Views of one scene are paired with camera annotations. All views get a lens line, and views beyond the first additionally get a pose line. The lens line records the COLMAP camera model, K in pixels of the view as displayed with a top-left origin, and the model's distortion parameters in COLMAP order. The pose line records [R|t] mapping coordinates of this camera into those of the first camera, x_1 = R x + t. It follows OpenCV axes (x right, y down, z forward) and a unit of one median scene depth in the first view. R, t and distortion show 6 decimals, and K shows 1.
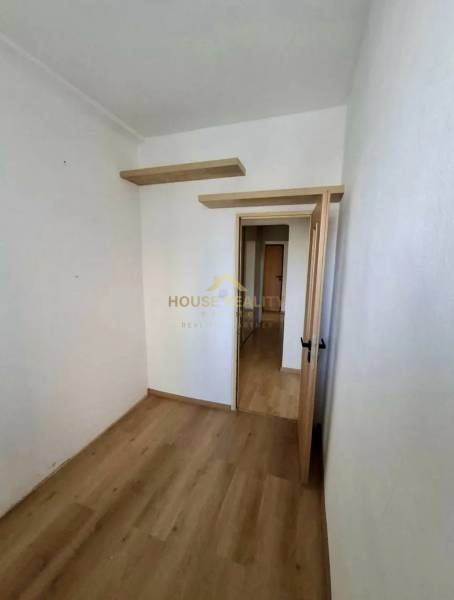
lens RADIAL K [[241.2, 0, 227.4], [0, 241.2, 300.1], [0, 0, 1]] dist [0.000389, 0.000044]
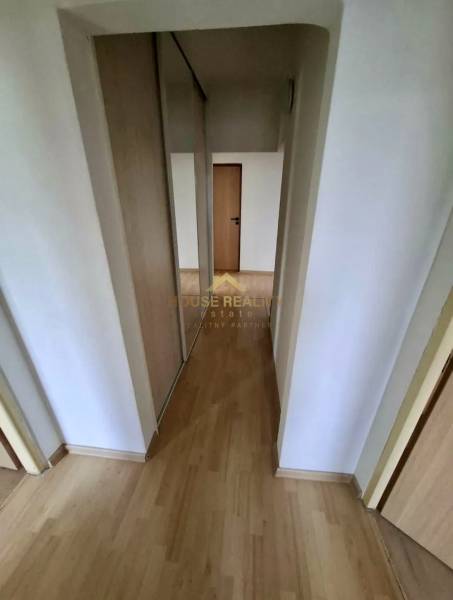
lens RADIAL K [[241.2, 0, 226.1], [0, 241.2, 299.7], [0, 0, 1]] dist [0.000389, 0.000044]
pose [[0.976698, -0.100155, 0.189813, 0.049035], [0.049328, 0.965515, 0.255633, -0.063938], [-0.208871, -0.240313, 0.947957, 0.394946]]
